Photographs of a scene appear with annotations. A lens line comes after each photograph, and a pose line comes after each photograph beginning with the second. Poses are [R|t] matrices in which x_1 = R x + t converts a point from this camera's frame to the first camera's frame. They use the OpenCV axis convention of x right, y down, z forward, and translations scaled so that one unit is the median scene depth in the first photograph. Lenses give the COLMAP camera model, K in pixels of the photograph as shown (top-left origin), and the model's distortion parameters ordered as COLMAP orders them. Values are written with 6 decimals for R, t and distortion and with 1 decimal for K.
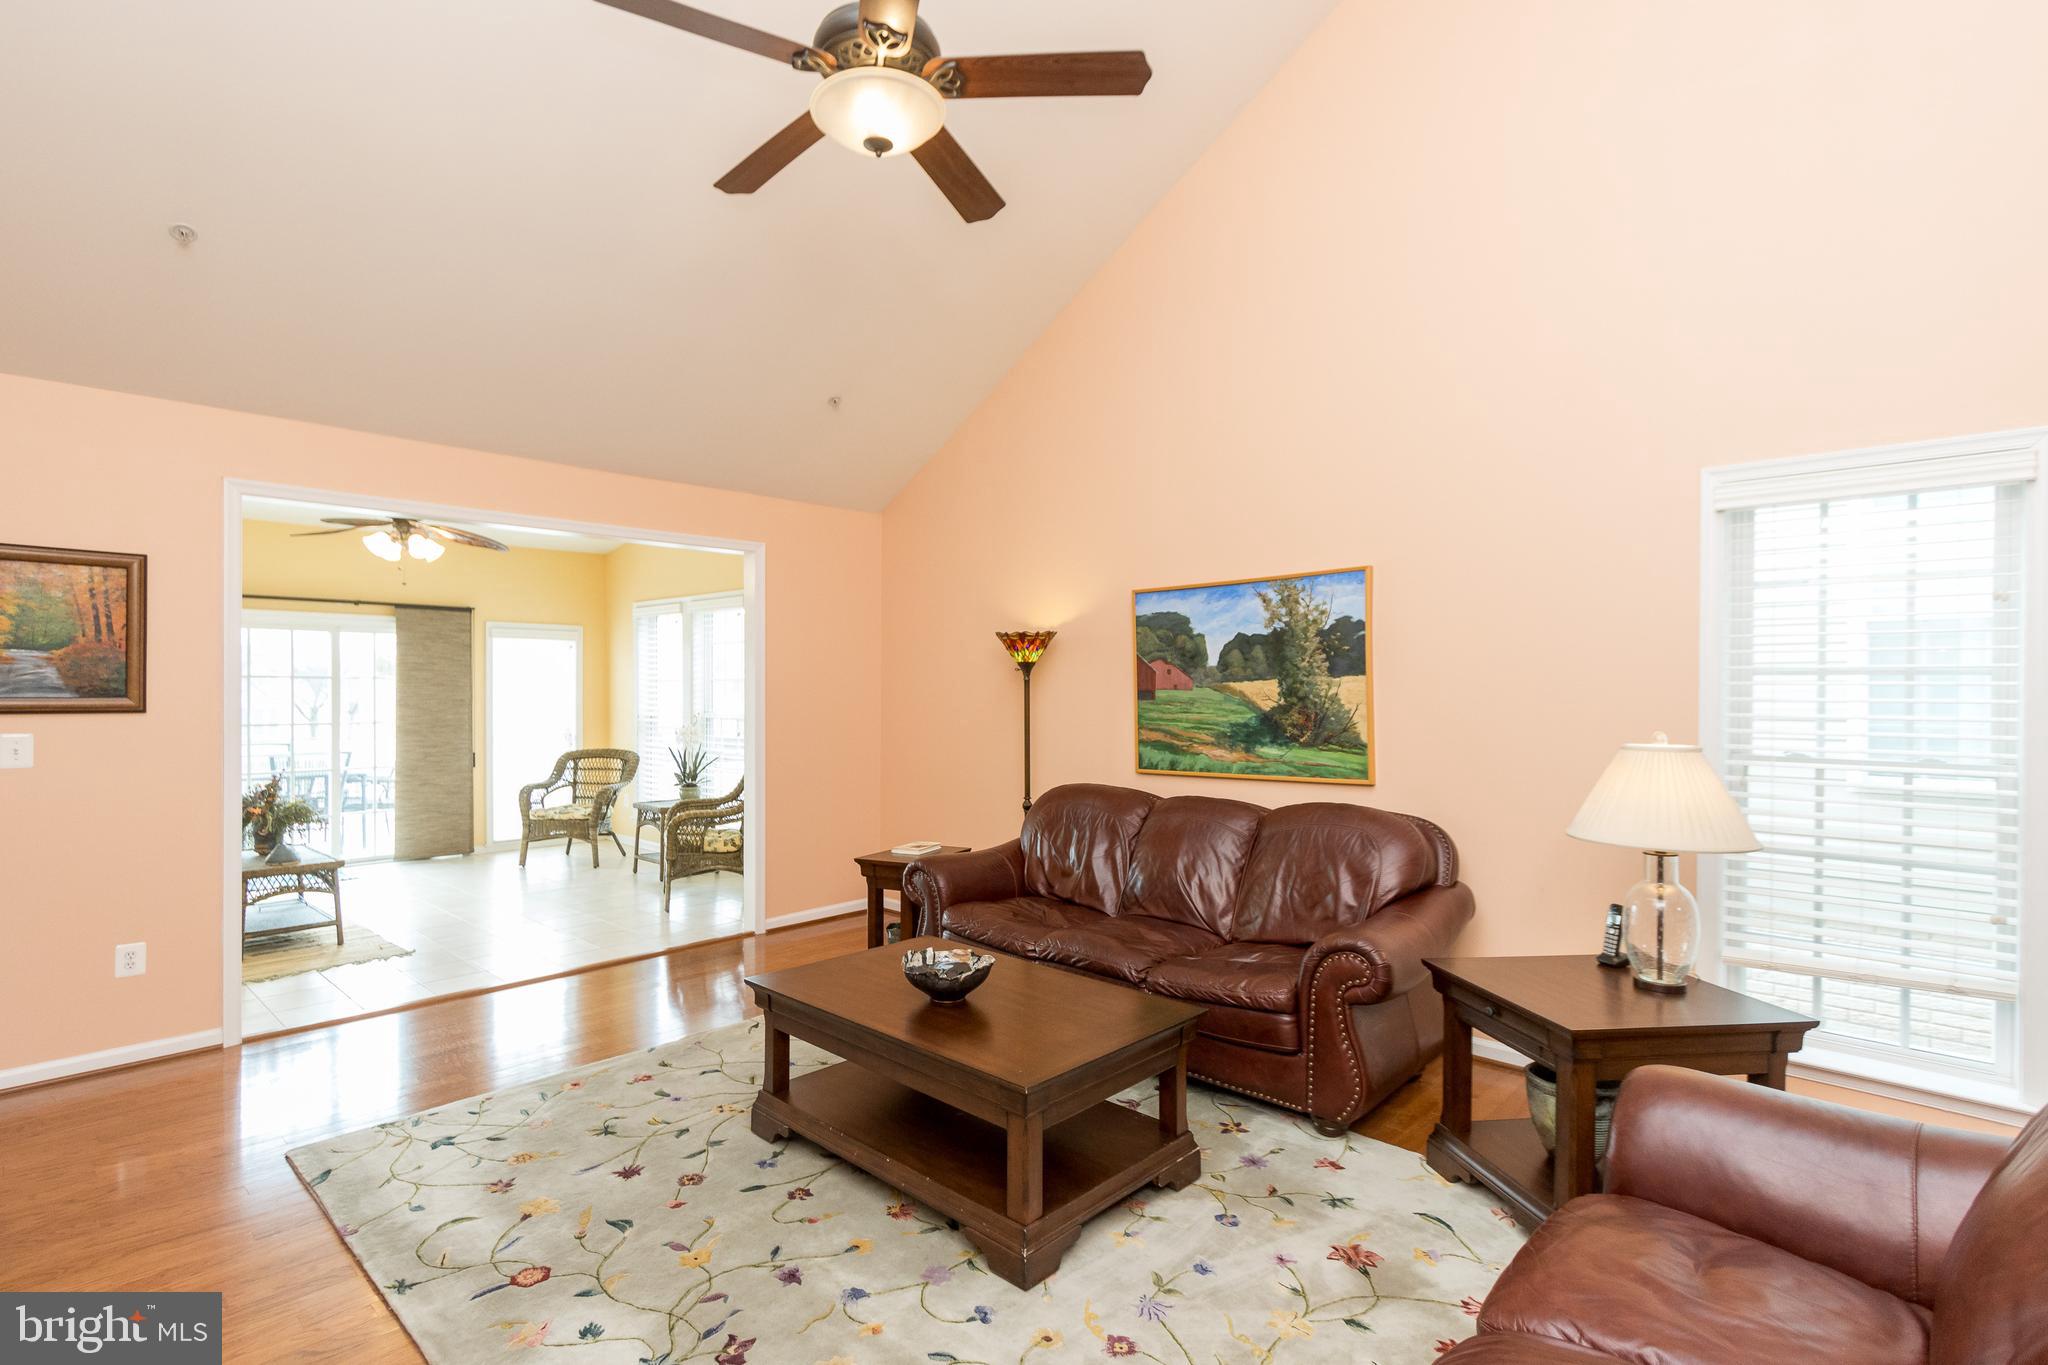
lens RADIAL K [[946.8, 0, 1028.4], [0, 946.8, 687.7], [0, 0, 1]] dist [-0.000535, -0.001026]
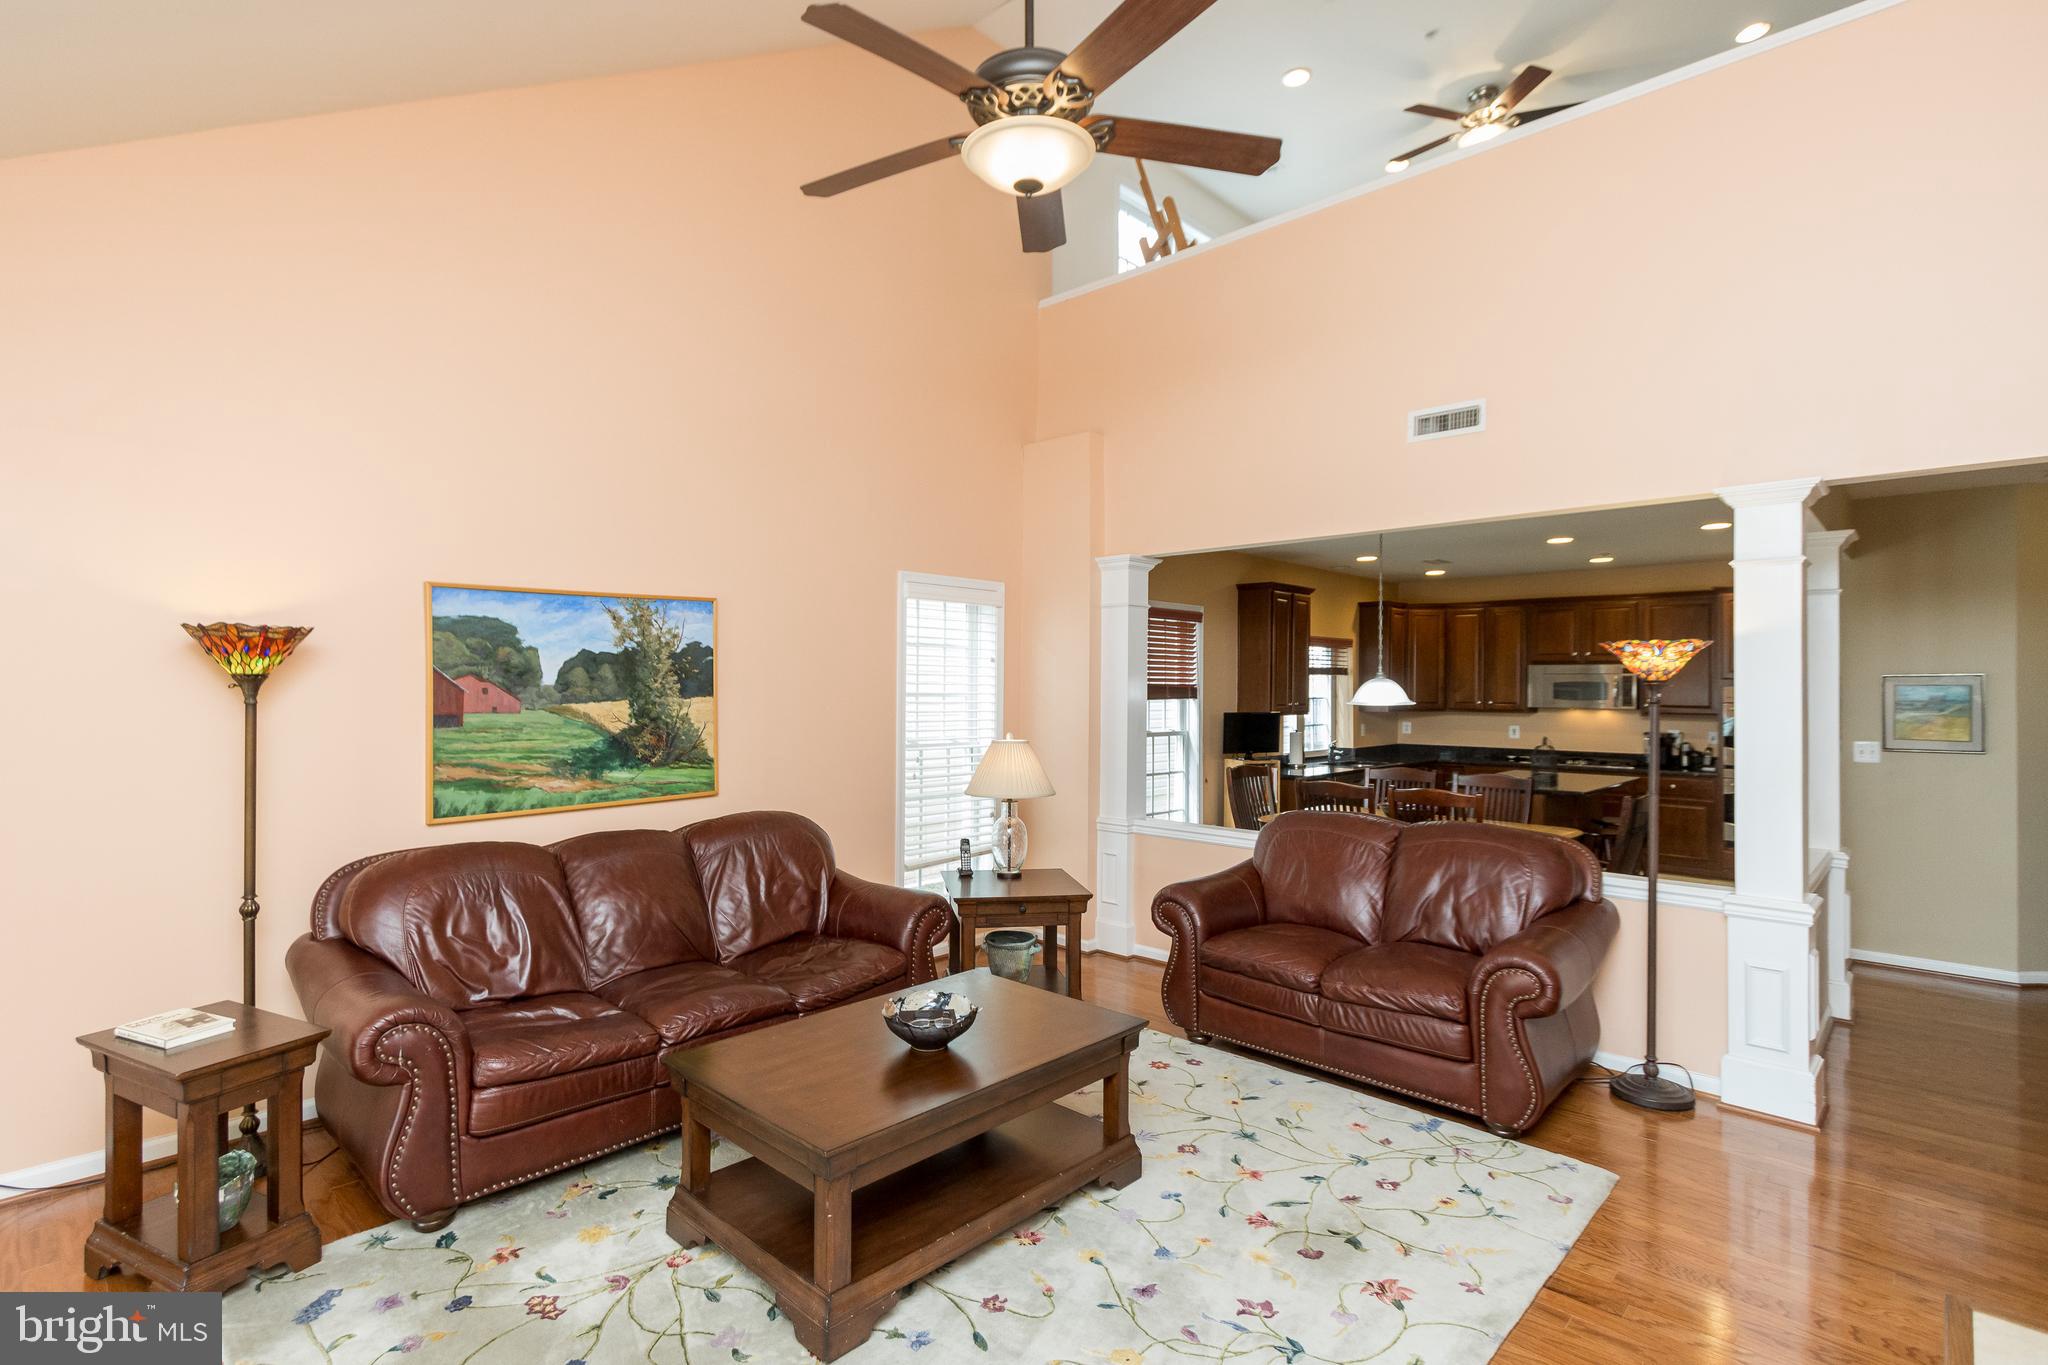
lens RADIAL K [[946.8, 0, 989.1], [0, 946.8, 661.0], [0, 0, 1]] dist [-0.000535, -0.001026]
pose [[0.061947, 0.026421, 0.997730, -0.644997], [-0.004790, 0.999646, -0.026175, -0.023925], [-0.998068, -0.003158, 0.062051, 0.536841]]
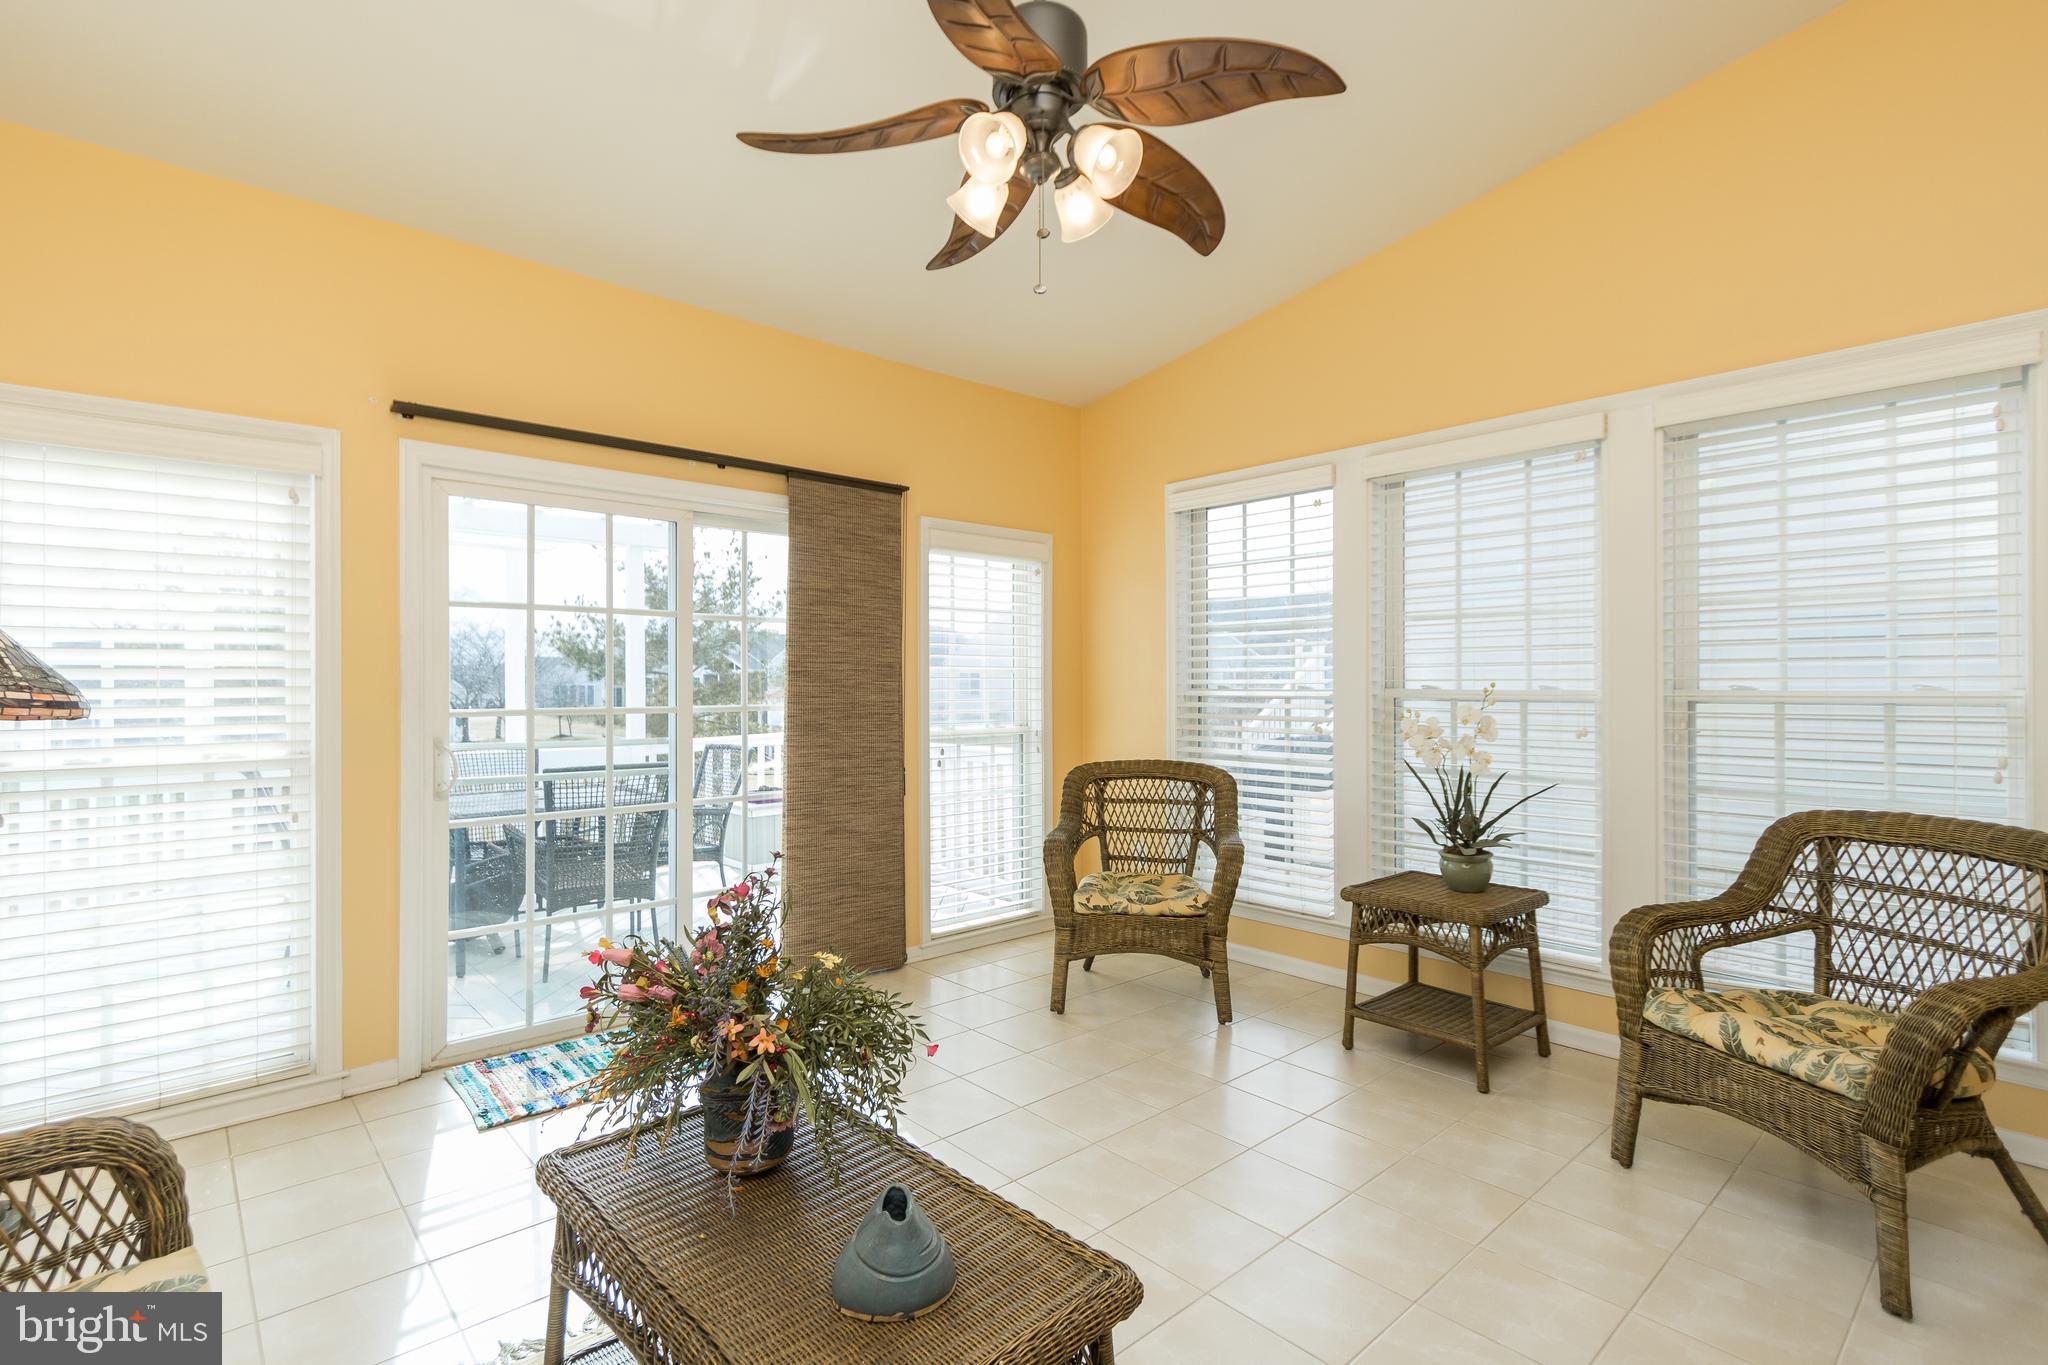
lens RADIAL K [[946.8, 0, 1026.3], [0, 946.8, 683.9], [0, 0, 1]] dist [-0.000535, -0.001026]
pose [[0.995445, -0.002762, -0.095300, -1.122707], [0.002631, 0.999995, -0.001496, 0.057115], [0.095304, 0.001238, 0.995447, 1.174537]]
